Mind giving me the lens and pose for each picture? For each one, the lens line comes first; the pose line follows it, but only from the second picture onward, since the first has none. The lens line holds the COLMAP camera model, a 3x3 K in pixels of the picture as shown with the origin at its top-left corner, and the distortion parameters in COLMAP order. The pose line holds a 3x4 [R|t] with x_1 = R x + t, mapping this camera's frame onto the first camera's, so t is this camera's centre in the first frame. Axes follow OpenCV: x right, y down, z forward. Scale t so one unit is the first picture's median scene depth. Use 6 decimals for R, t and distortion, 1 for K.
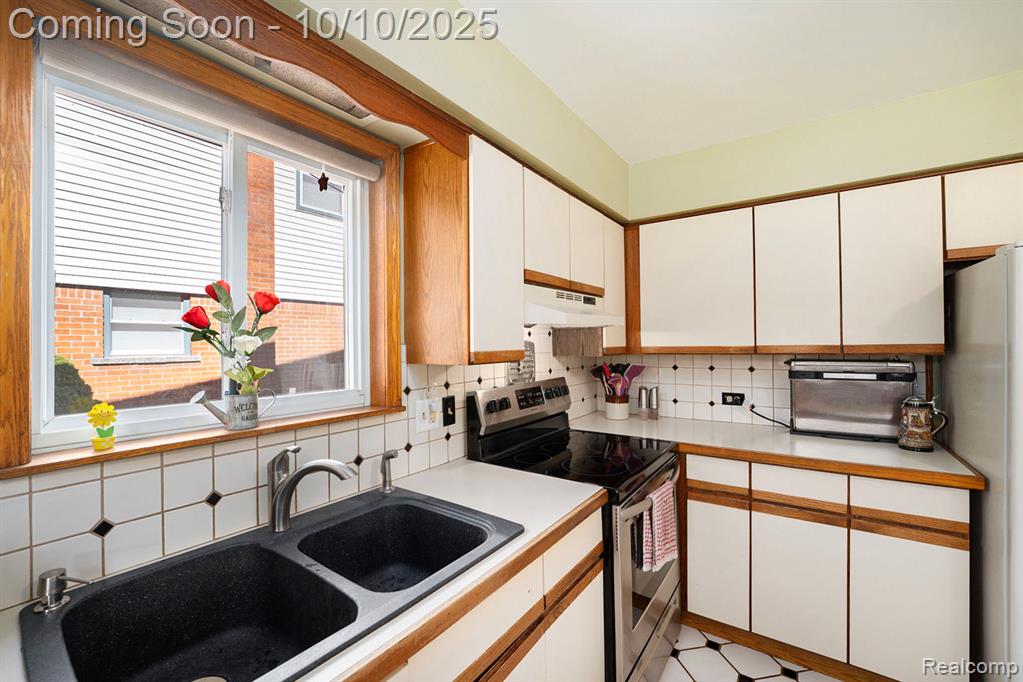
lens RADIAL K [[423.4, 0, 519.0], [0, 423.4, 341.5], [0, 0, 1]] dist [-0.021056, 0.001024]
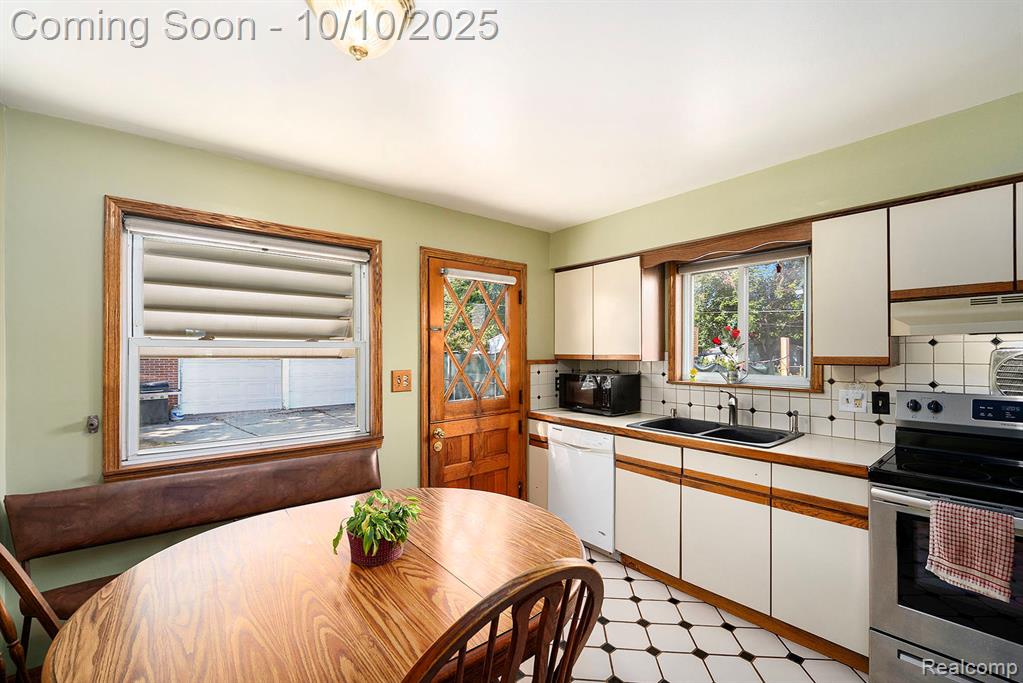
lens RADIAL K [[423.4, 0, 507.9], [0, 423.4, 348.8], [0, 0, 1]] dist [-0.021056, 0.001024]
pose [[-0.271050, 0.005790, -0.962548, 1.280072], [0.010508, 0.999940, 0.003056, -0.017252], [0.962508, -0.009286, -0.271095, 0.226724]]
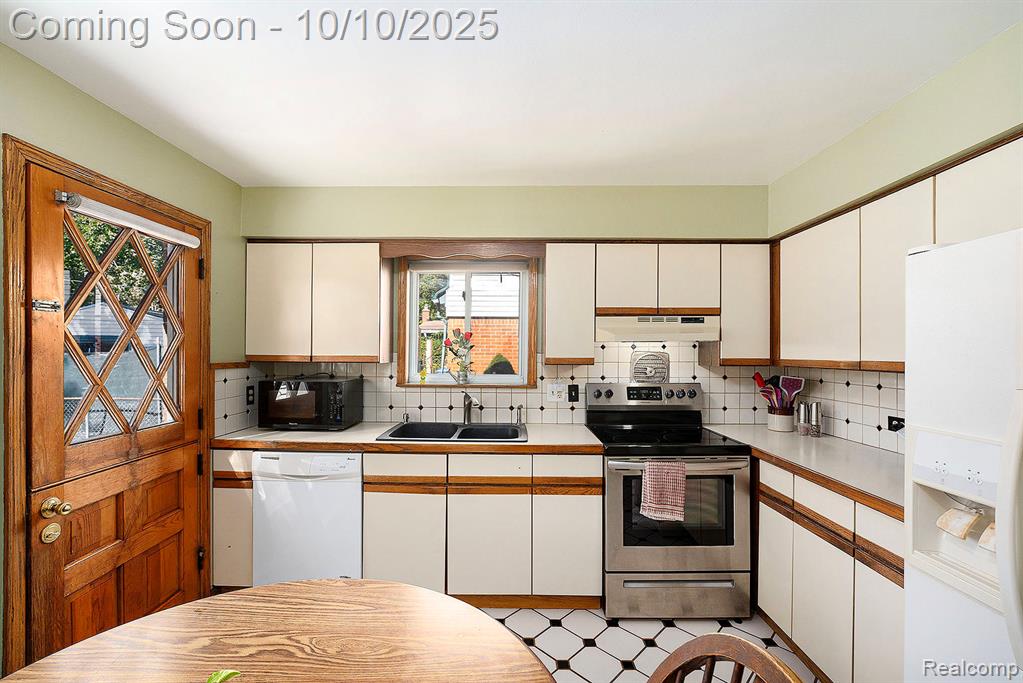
lens RADIAL K [[423.4, 0, 504.5], [0, 423.4, 347.7], [0, 0, 1]] dist [-0.021056, 0.001024]
pose [[0.560717, 0.006520, -0.827982, 0.996147], [-0.008176, 0.999964, 0.002338, -0.017534], [0.827967, 0.005458, 0.560750, -0.159450]]
